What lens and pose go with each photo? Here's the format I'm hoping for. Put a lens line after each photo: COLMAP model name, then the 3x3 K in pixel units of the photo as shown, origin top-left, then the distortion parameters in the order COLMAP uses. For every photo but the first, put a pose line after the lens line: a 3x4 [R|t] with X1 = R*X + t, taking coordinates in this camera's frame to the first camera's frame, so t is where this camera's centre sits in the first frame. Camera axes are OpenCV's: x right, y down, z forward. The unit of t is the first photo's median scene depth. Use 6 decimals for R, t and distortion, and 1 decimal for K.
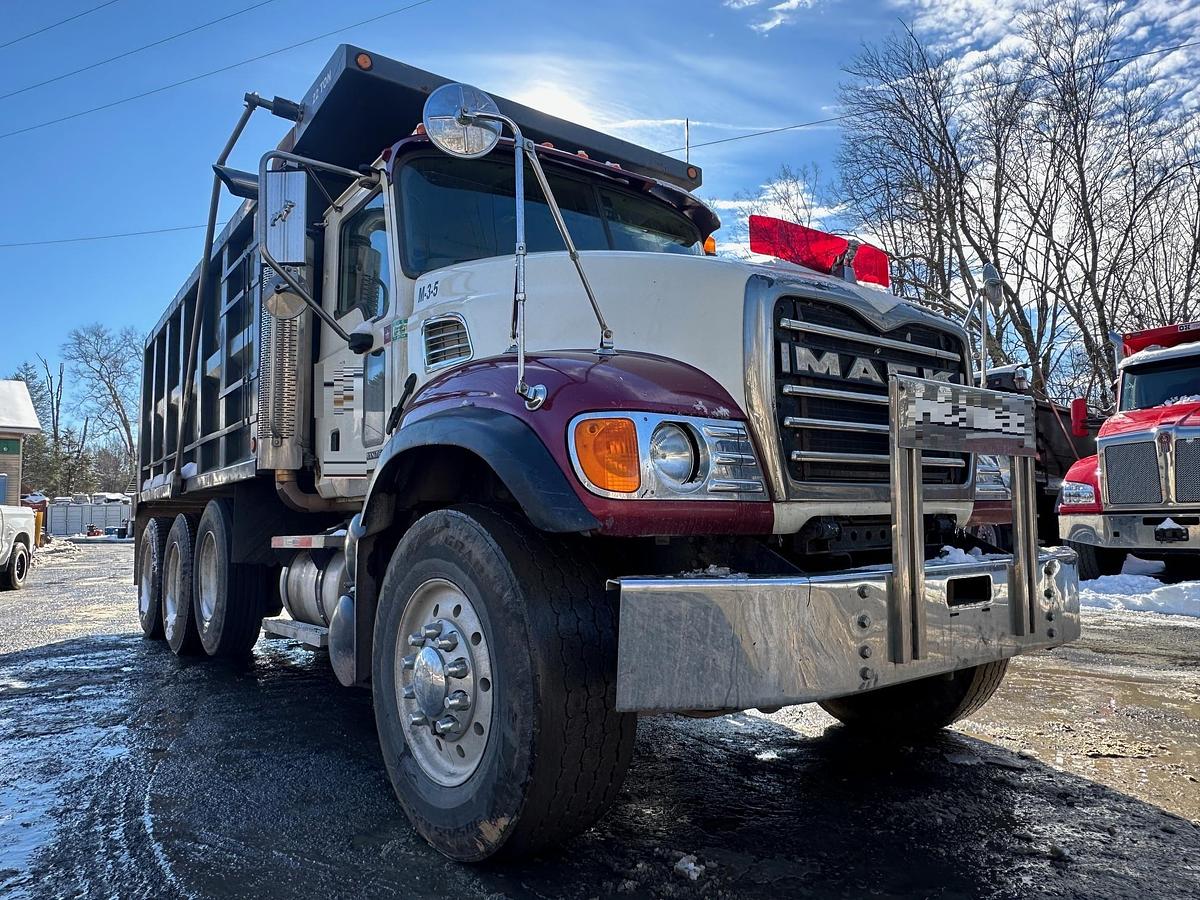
lens RADIAL K [[786.5, 0, 595.1], [0, 786.5, 457.0], [0, 0, 1]] dist [-0.001270, -0.002221]
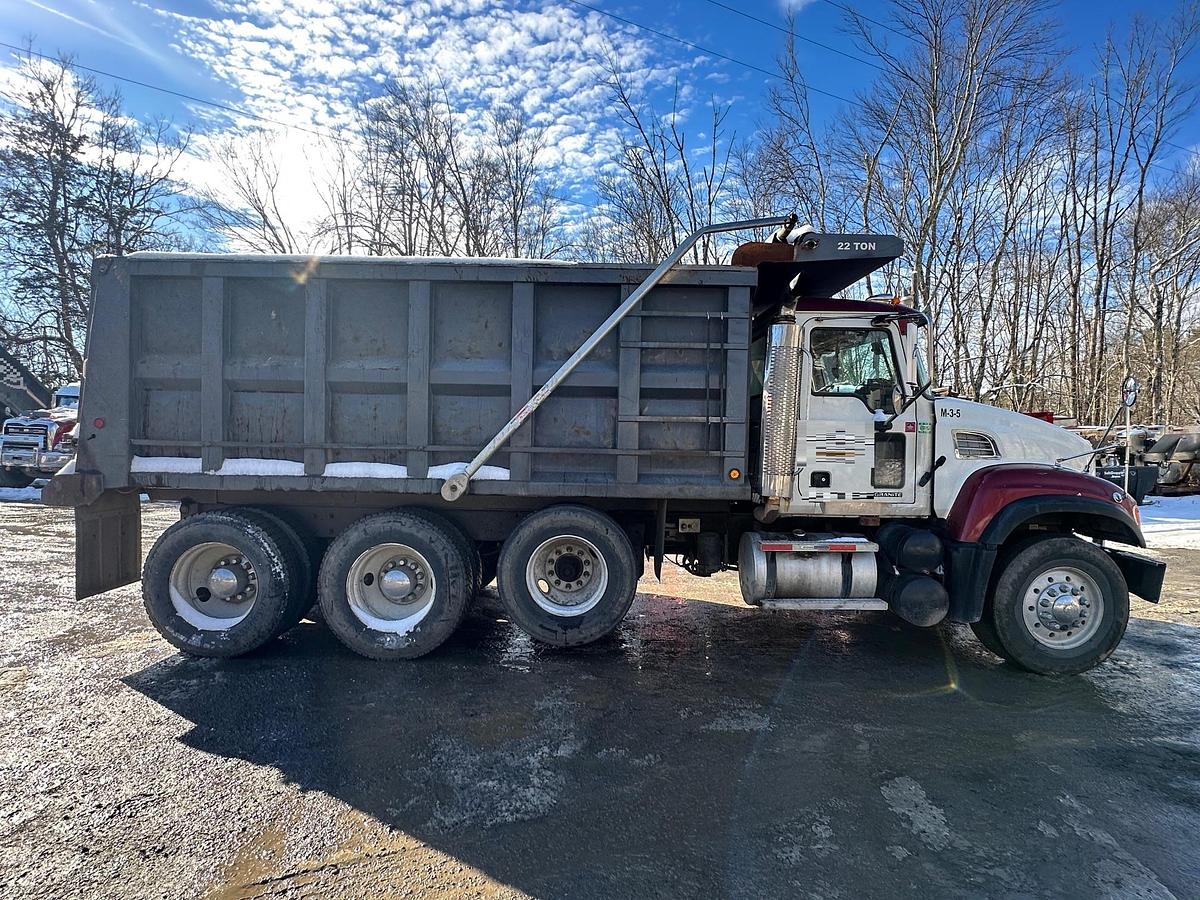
lens RADIAL K [[613.2, 0, 600.0], [0, 613.2, 450.0], [0, 0, 1]] dist [-0.000492, -0.000823]
pose [[0.606191, 0.004480, 0.795306, -2.444623], [-0.094298, 0.993335, 0.066280, -0.181895], [-0.789709, -0.115174, 0.602573, 0.995992]]
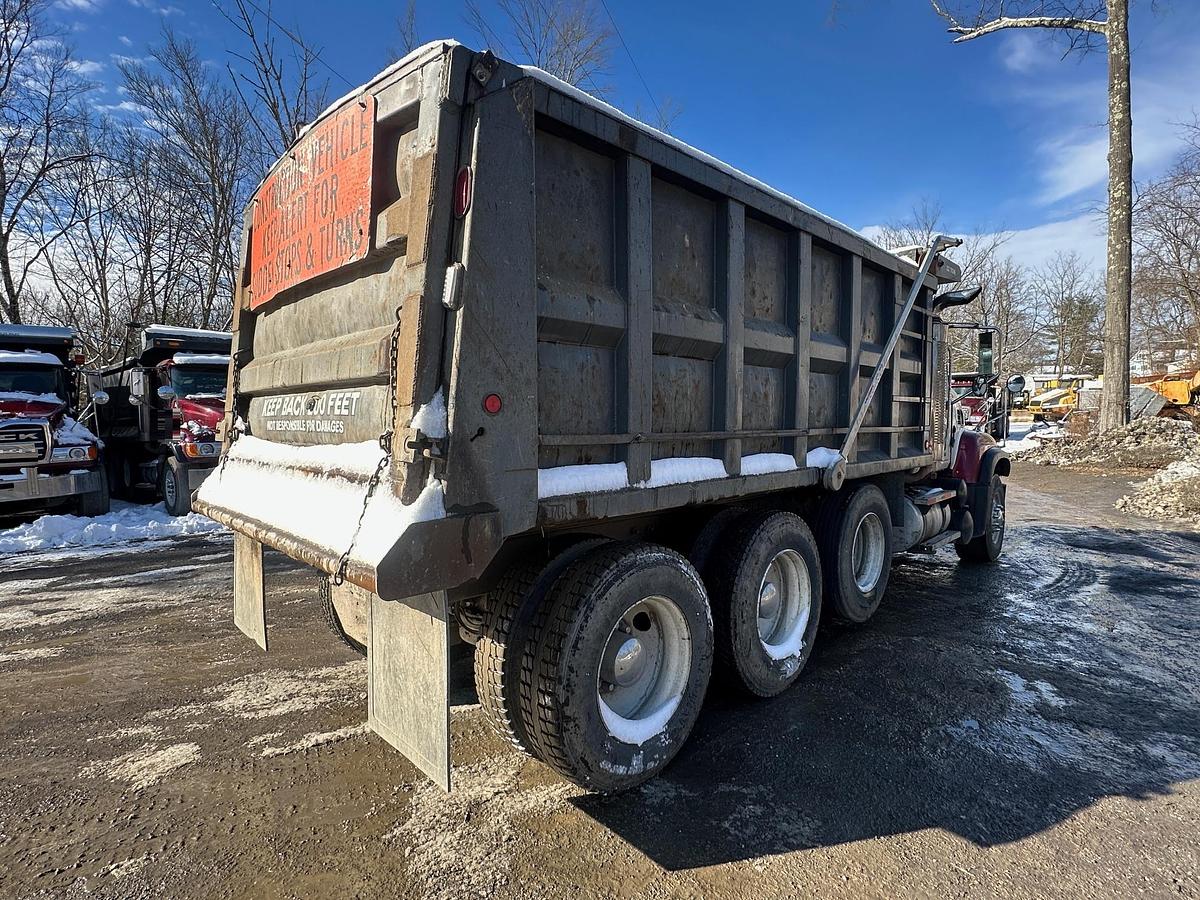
lens RADIAL K [[608.1, 0, 595.2], [0, 608.1, 450.7], [0, 0, 1]] dist [0.001168, -0.000453]
pose [[-0.132863, -0.022786, 0.990872, -2.769582], [-0.068798, 0.997536, 0.013715, 0.042737], [-0.988744, -0.066348, -0.134103, 3.229154]]
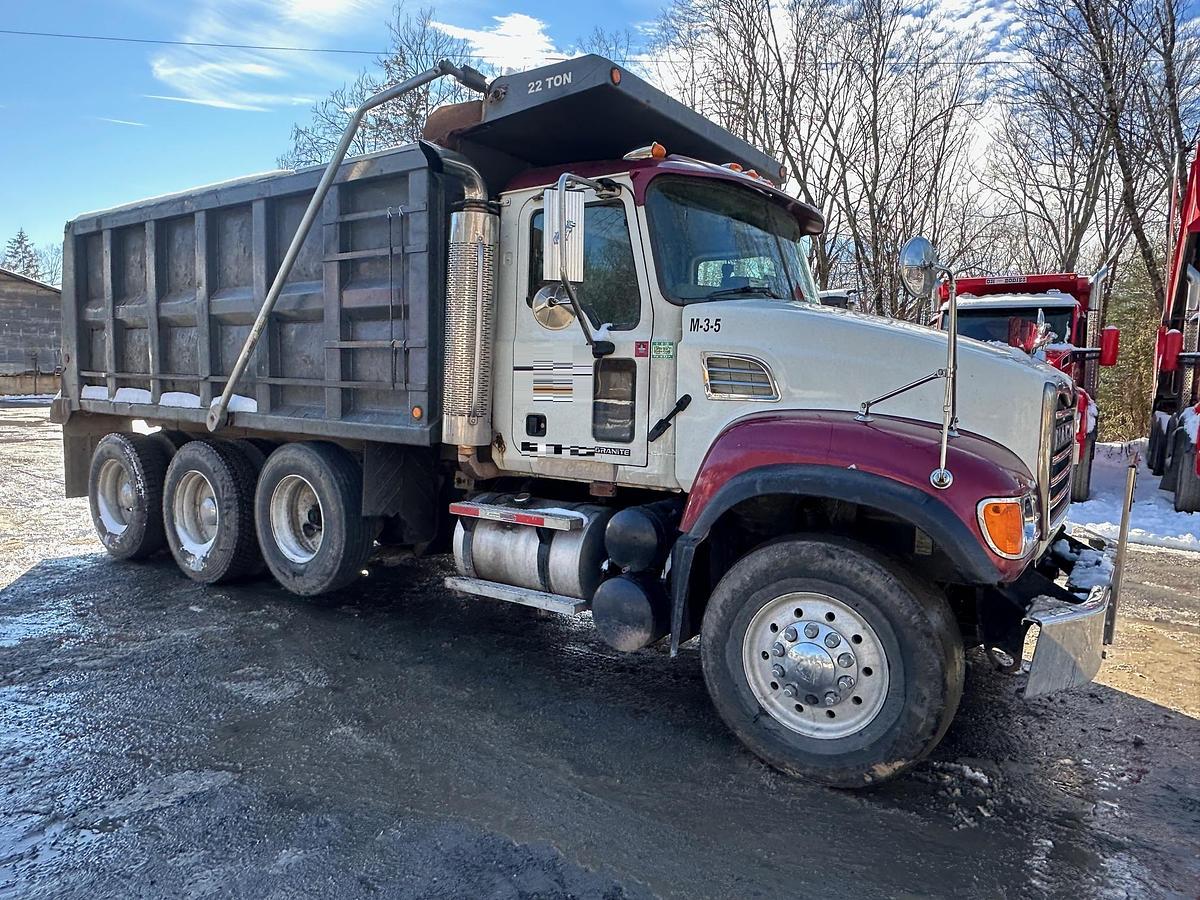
lens RADIAL K [[786.5, 0, 595.1], [0, 786.5, 457.0], [0, 0, 1]] dist [-0.001270, -0.002221]
pose [[0.951689, 0.011126, 0.306863, -0.934093], [-0.066554, 0.983062, 0.170764, -0.267020], [-0.299765, -0.182937, 0.936309, -0.094246]]
